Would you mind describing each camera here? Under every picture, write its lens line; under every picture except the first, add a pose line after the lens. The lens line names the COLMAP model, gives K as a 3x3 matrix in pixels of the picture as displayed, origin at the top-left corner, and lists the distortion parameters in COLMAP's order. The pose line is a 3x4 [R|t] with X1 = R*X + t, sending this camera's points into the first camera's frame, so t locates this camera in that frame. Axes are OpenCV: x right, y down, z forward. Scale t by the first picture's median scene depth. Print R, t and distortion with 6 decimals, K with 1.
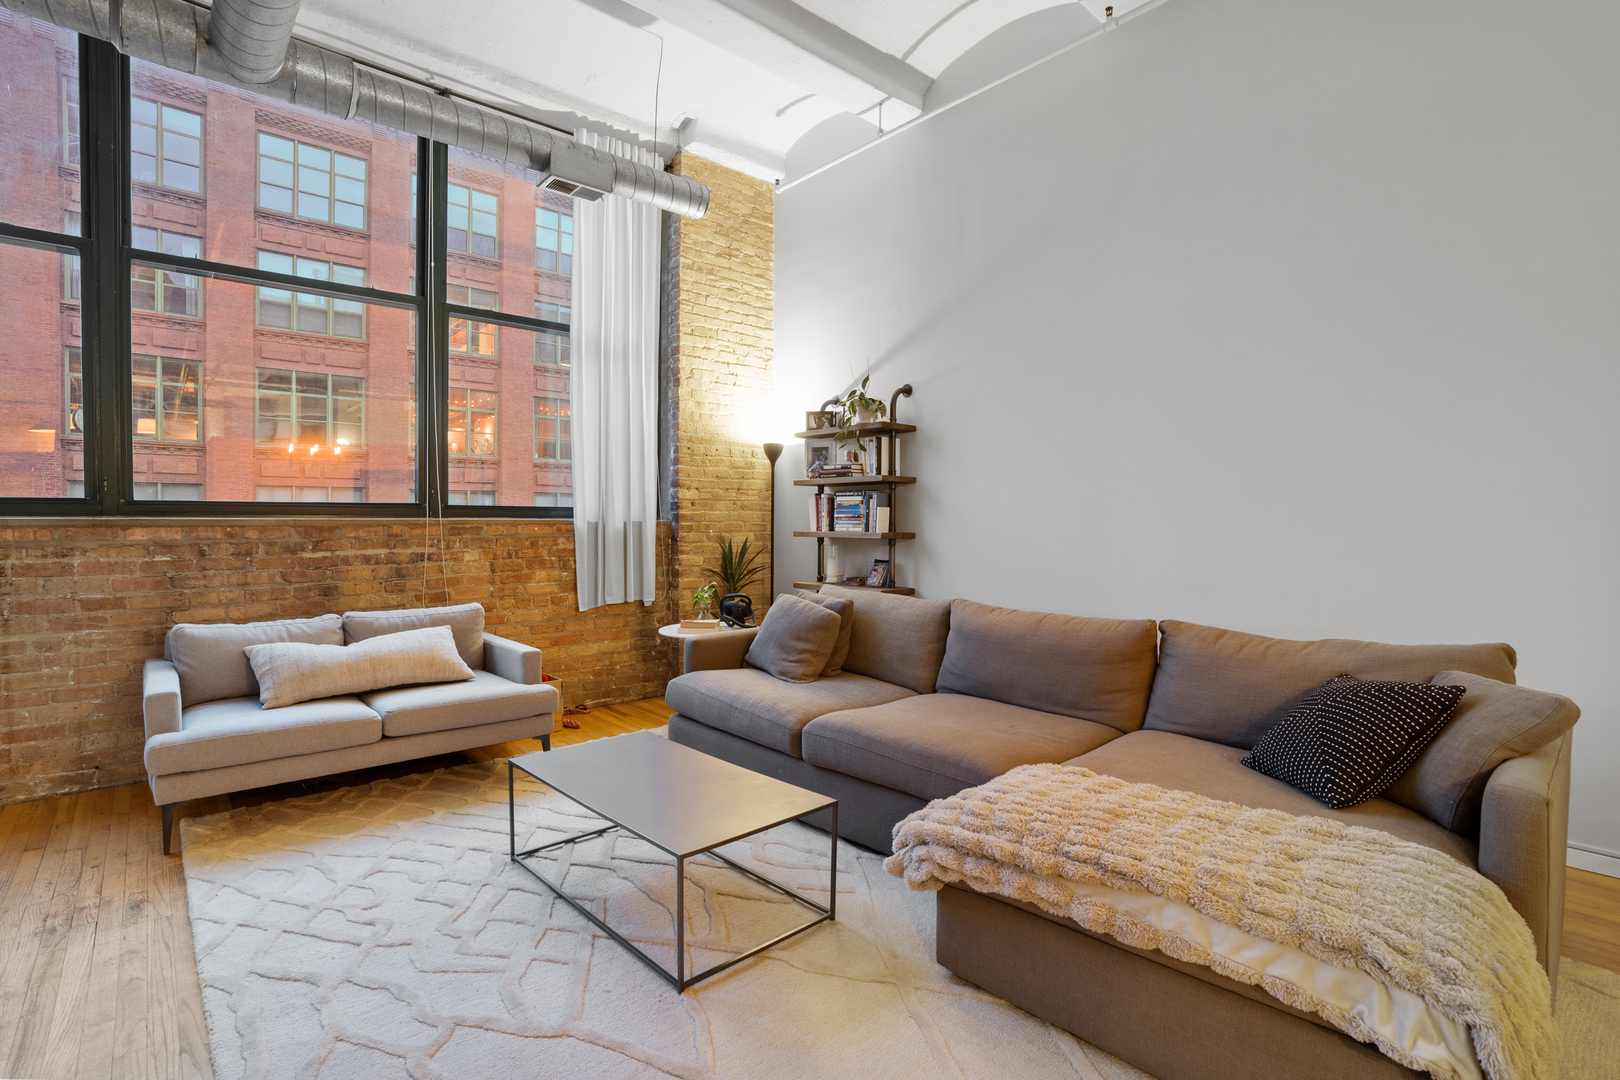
lens RADIAL K [[755.3, 0, 812.0], [0, 755.3, 524.9], [0, 0, 1]] dist [-0.067587, 0.025097]
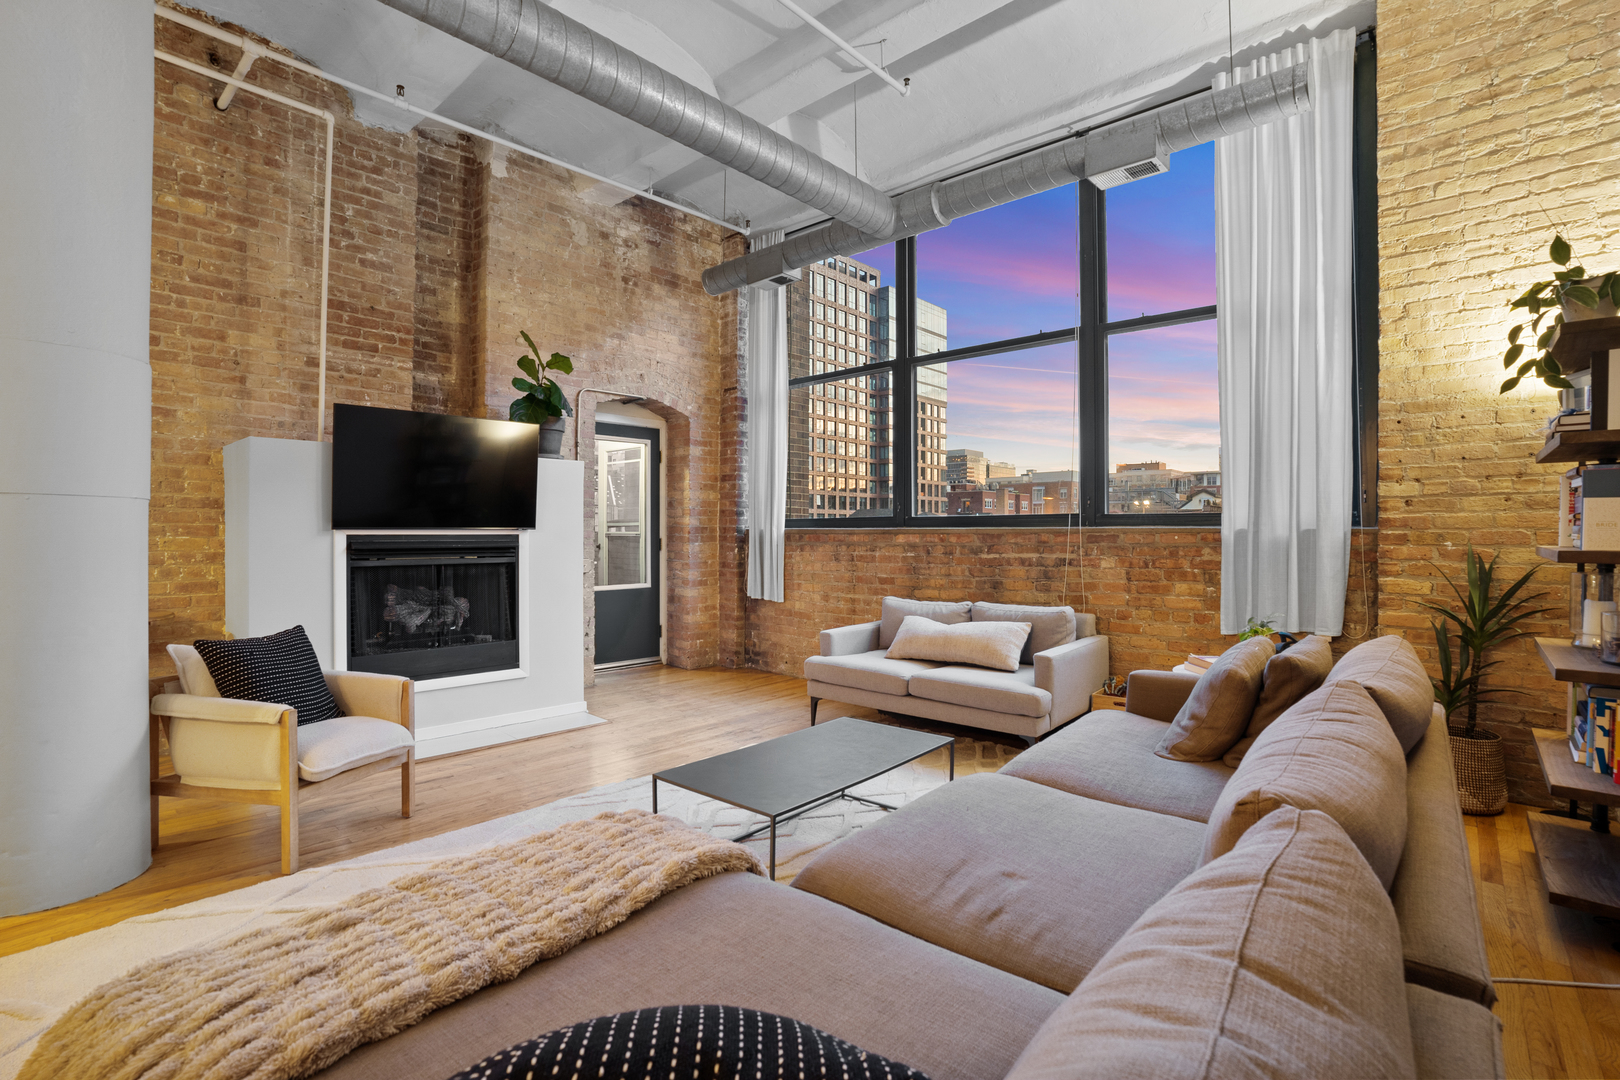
lens RADIAL K [[755.3, 0, 812.0], [0, 755.3, 524.9], [0, 0, 1]] dist [-0.067587, 0.025097]
pose [[0.110396, -0.008256, -0.993853, 0.521079], [-0.001554, 0.999963, -0.008480, -0.002061], [0.993887, 0.002480, 0.110379, 0.473599]]
